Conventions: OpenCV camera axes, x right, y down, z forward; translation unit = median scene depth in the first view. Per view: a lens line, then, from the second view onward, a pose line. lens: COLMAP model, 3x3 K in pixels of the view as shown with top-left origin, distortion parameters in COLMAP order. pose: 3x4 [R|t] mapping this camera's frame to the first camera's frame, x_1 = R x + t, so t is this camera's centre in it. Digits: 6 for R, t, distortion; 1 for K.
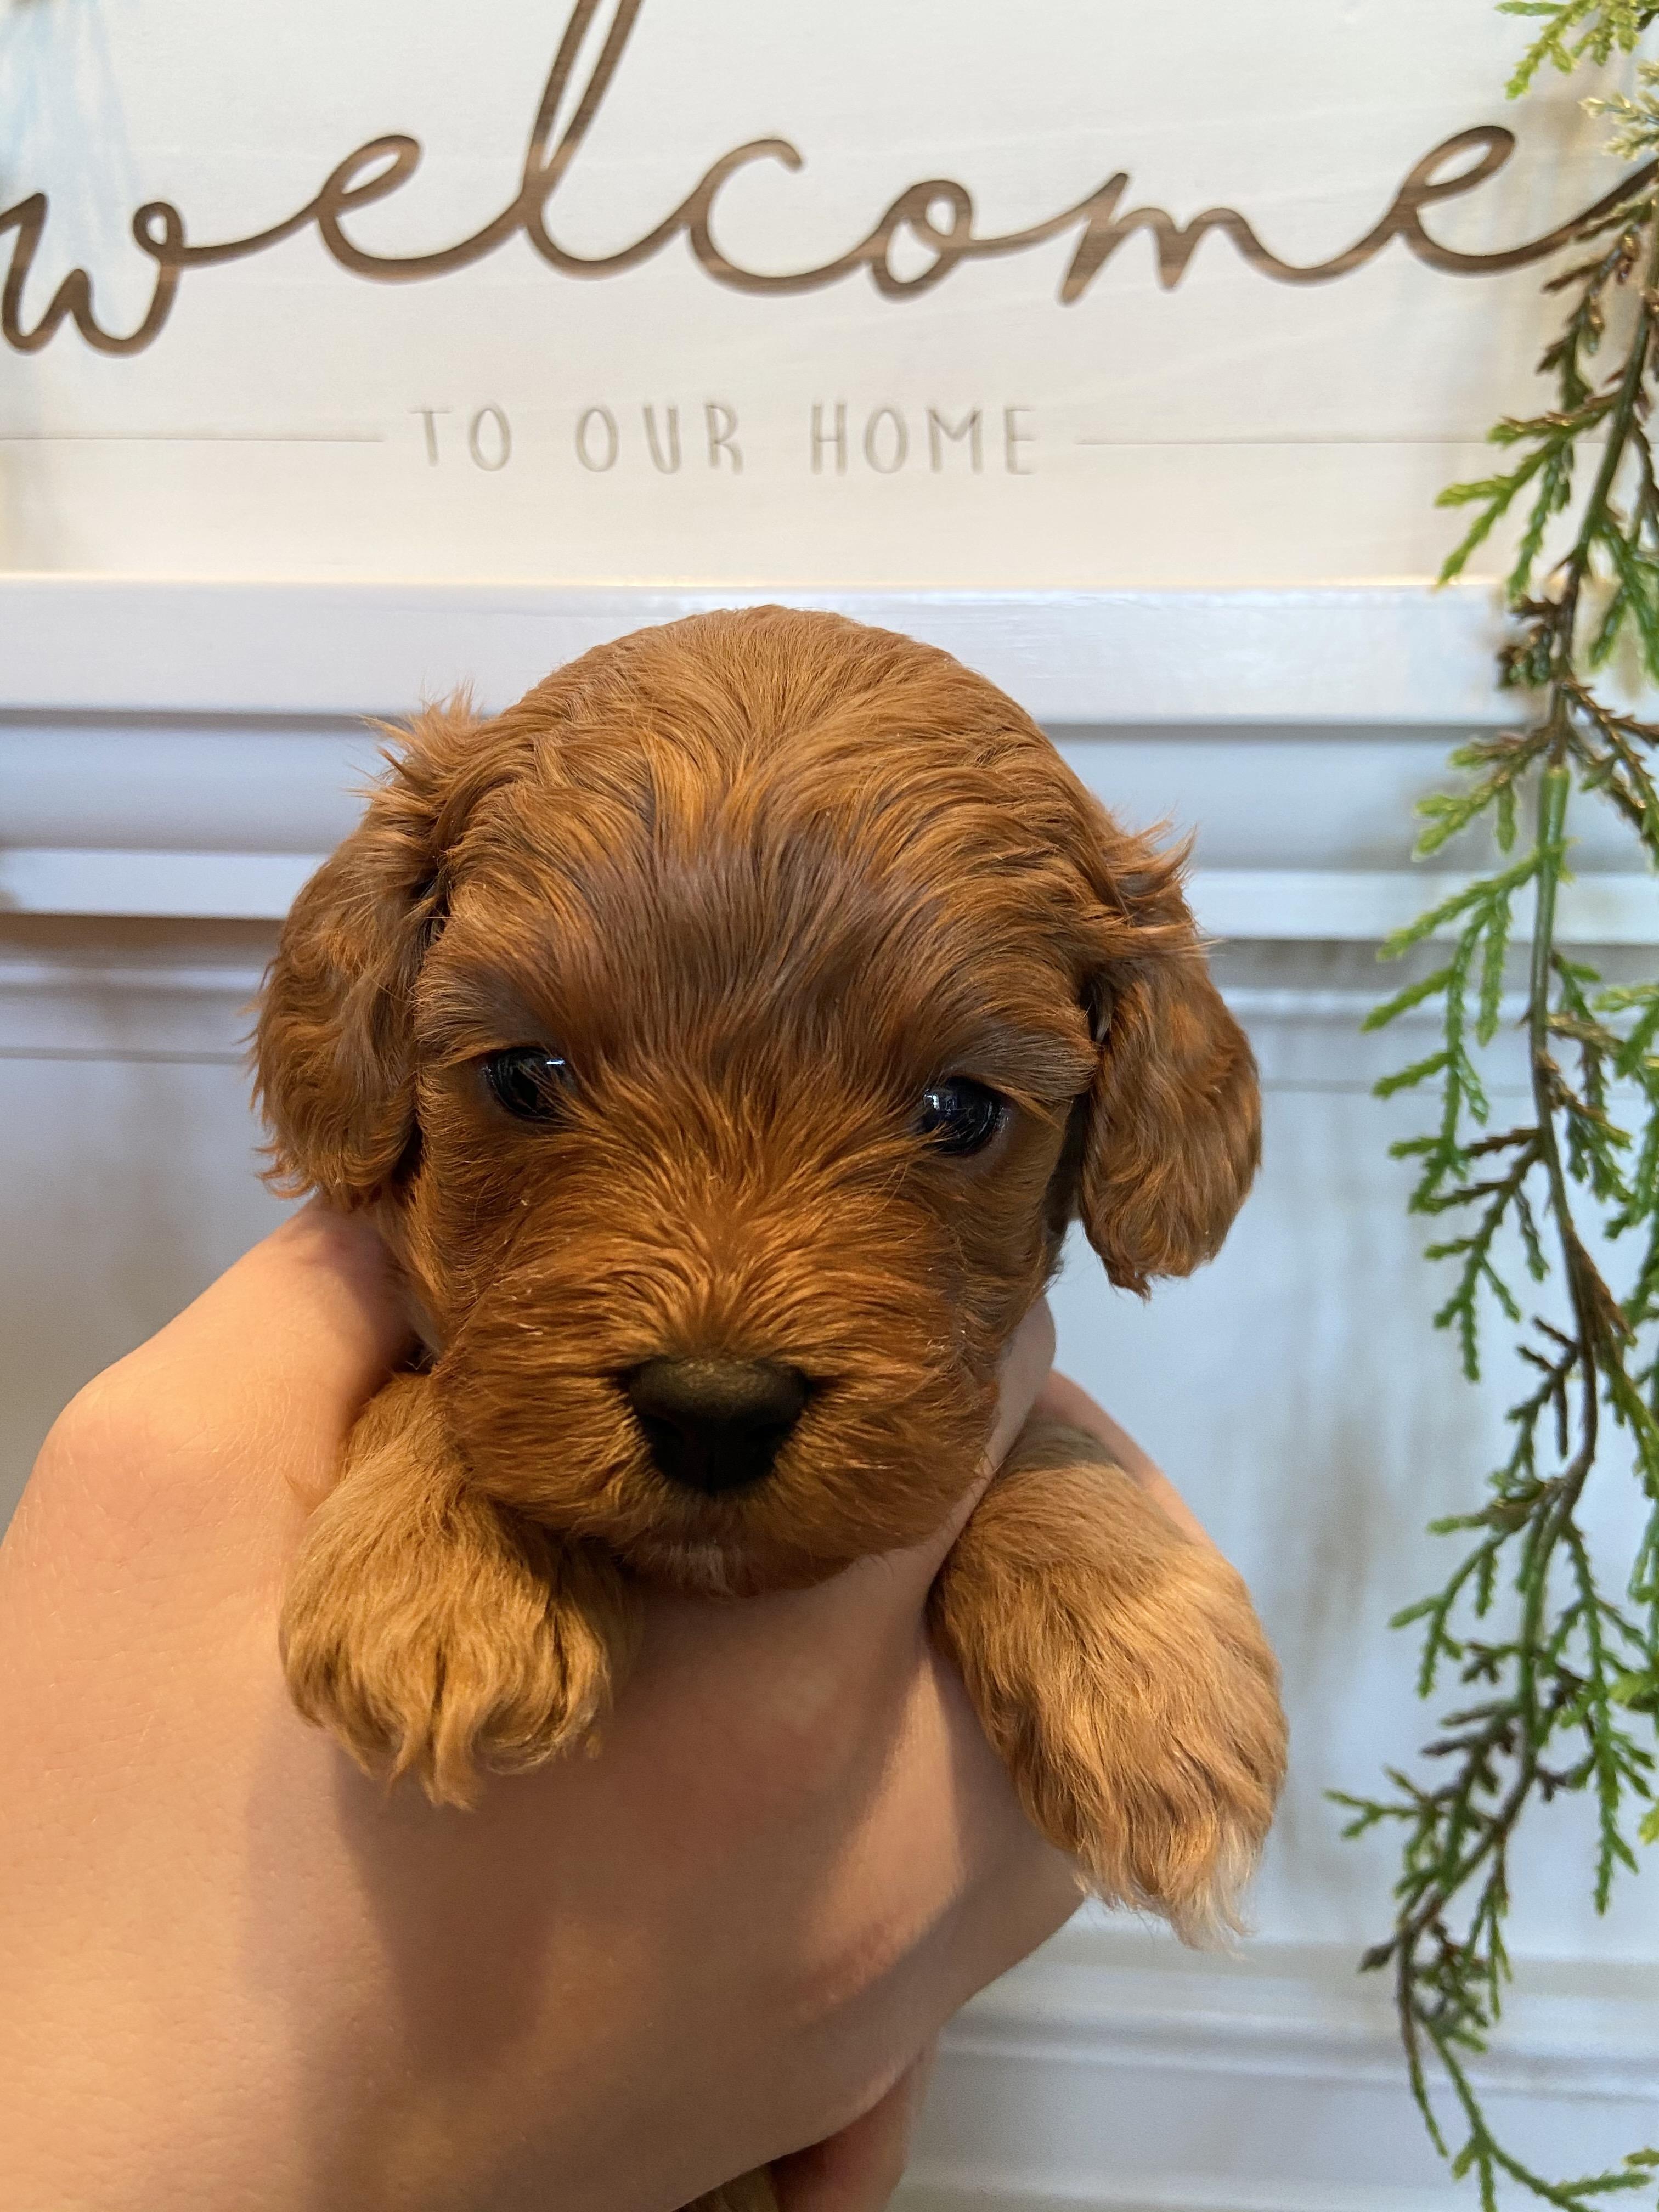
lens RADIAL K [[1776.5, 0, 827.7], [0, 1776.5, 1120.4], [0, 0, 1]] dist [0.076514, -0.133684]
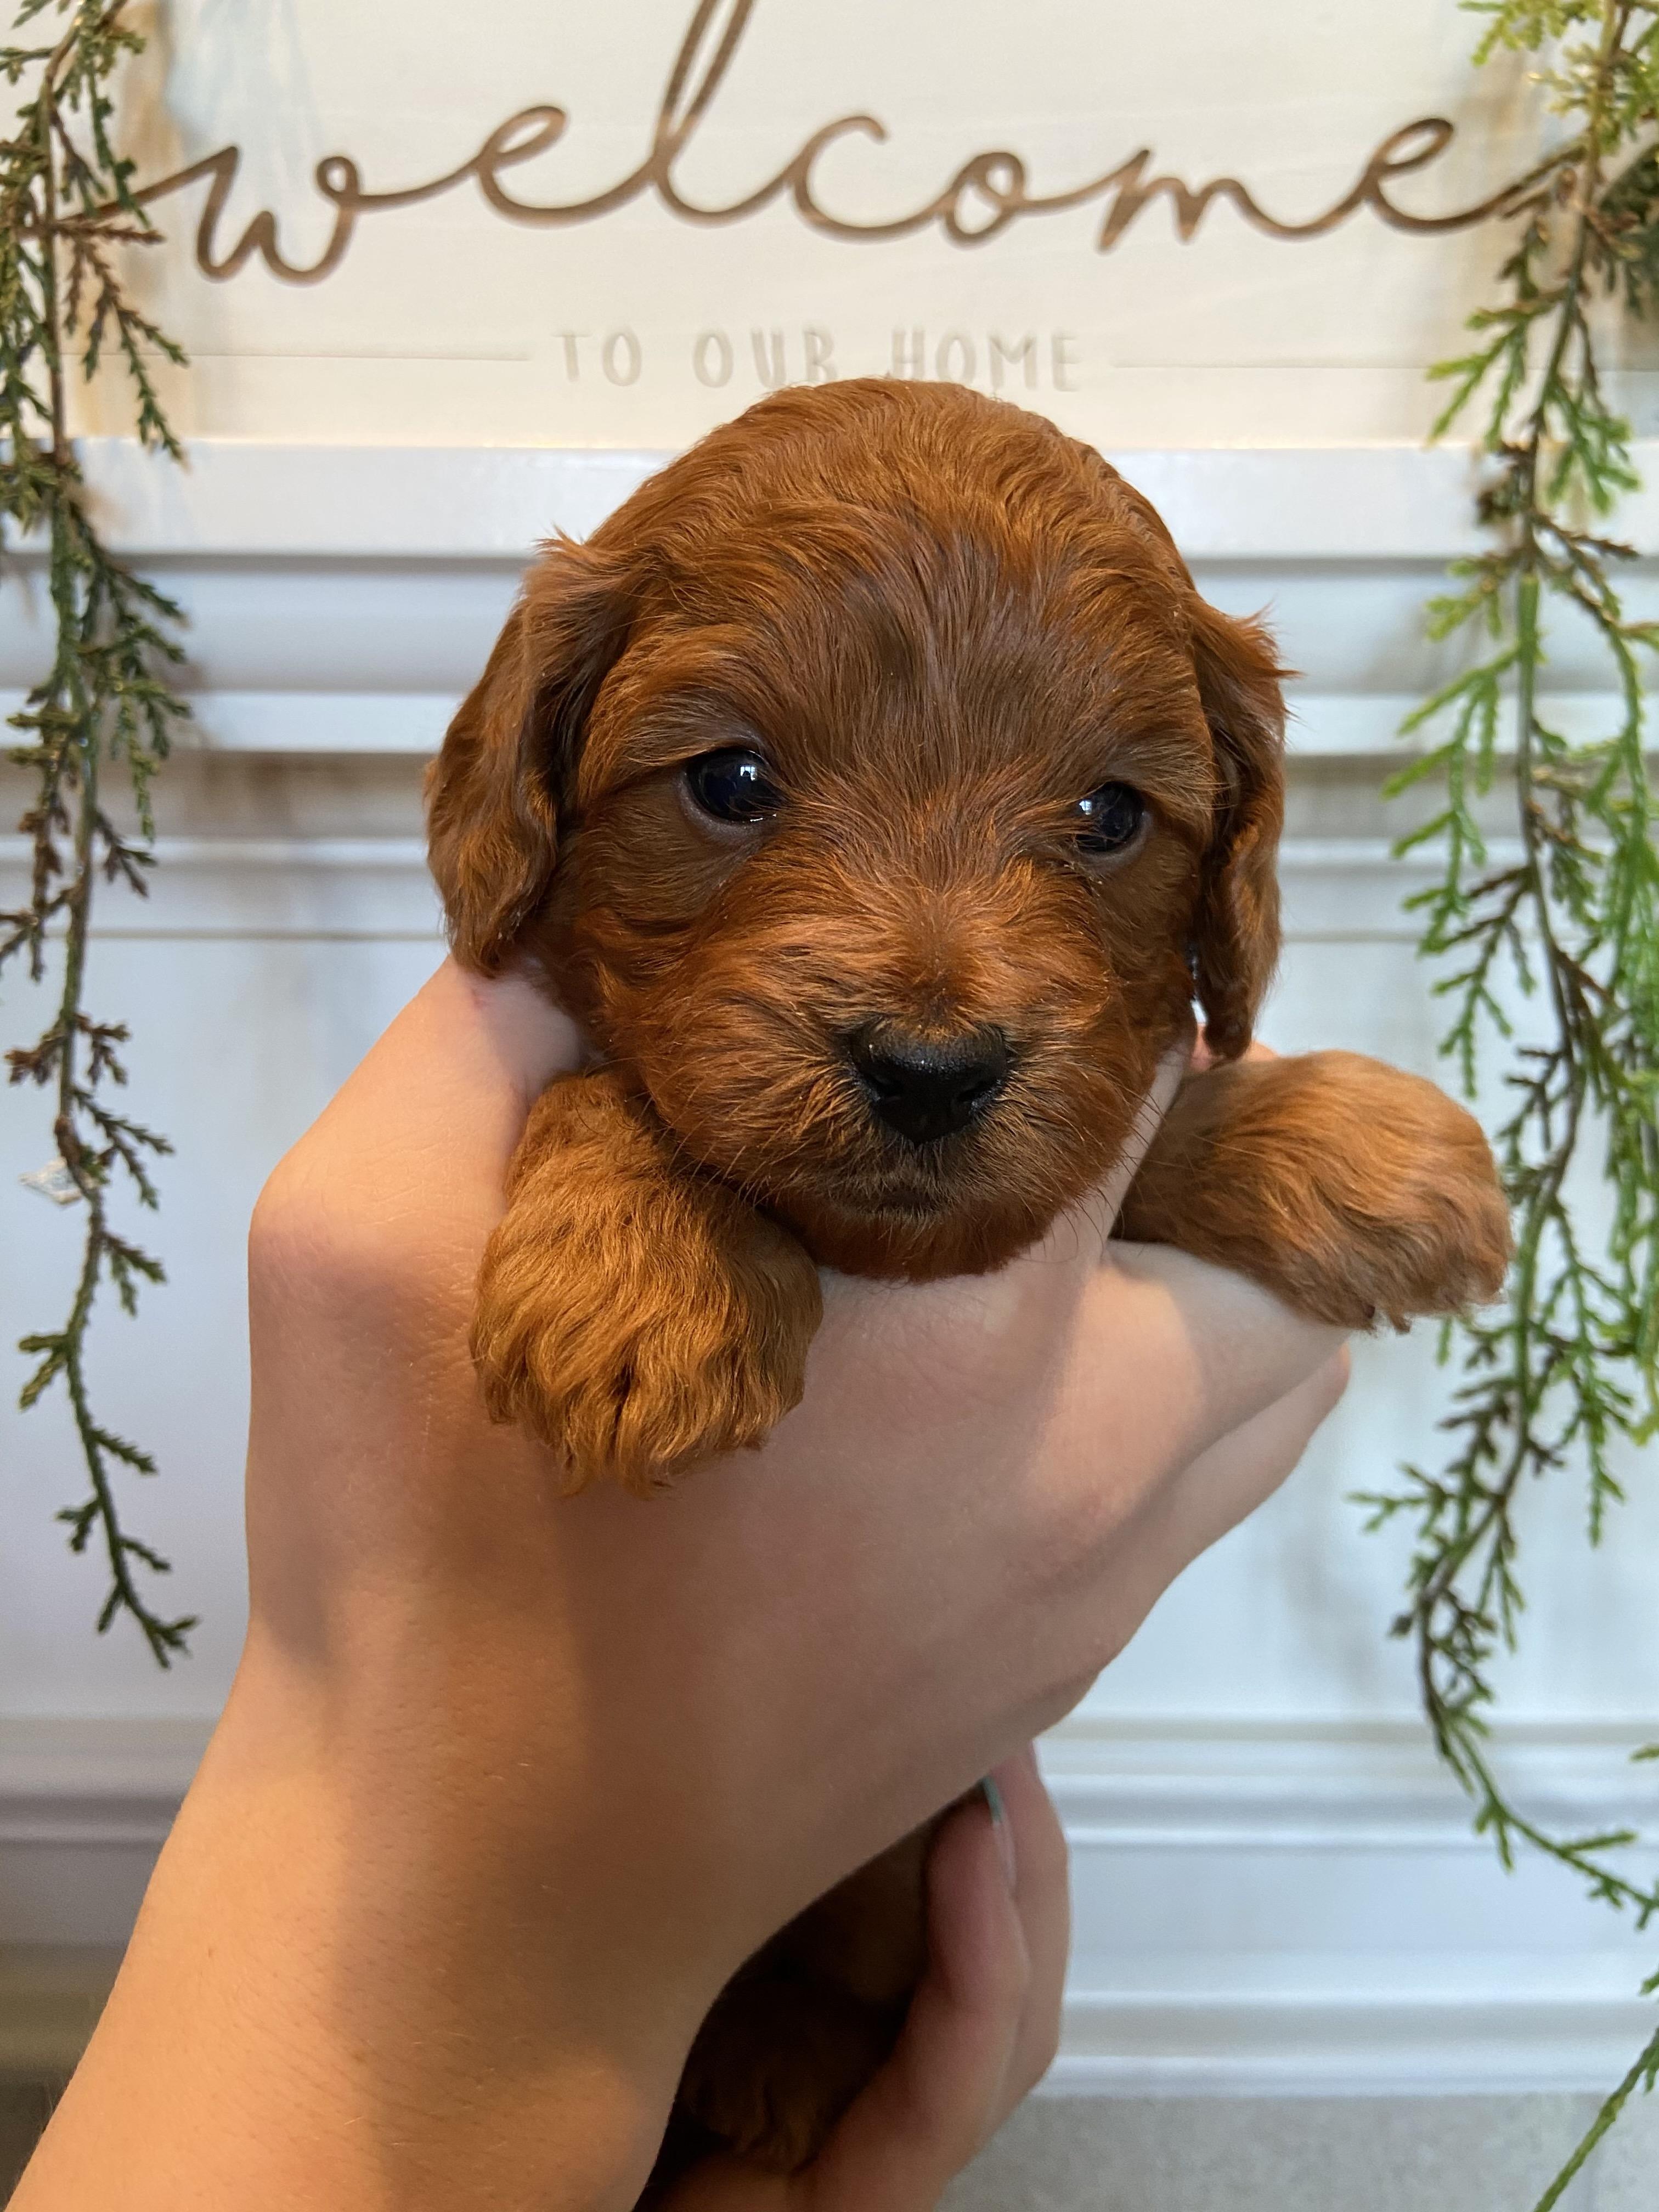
lens RADIAL K [[1776.5, 0, 831.9], [0, 1776.5, 1142.8], [0, 0, 1]] dist [0.076514, -0.133684]
pose [[0.995794, -0.020918, 0.089206, -0.176321], [0.026355, 0.997837, -0.060216, 0.225029], [-0.087754, 0.062314, 0.994191, -0.169131]]
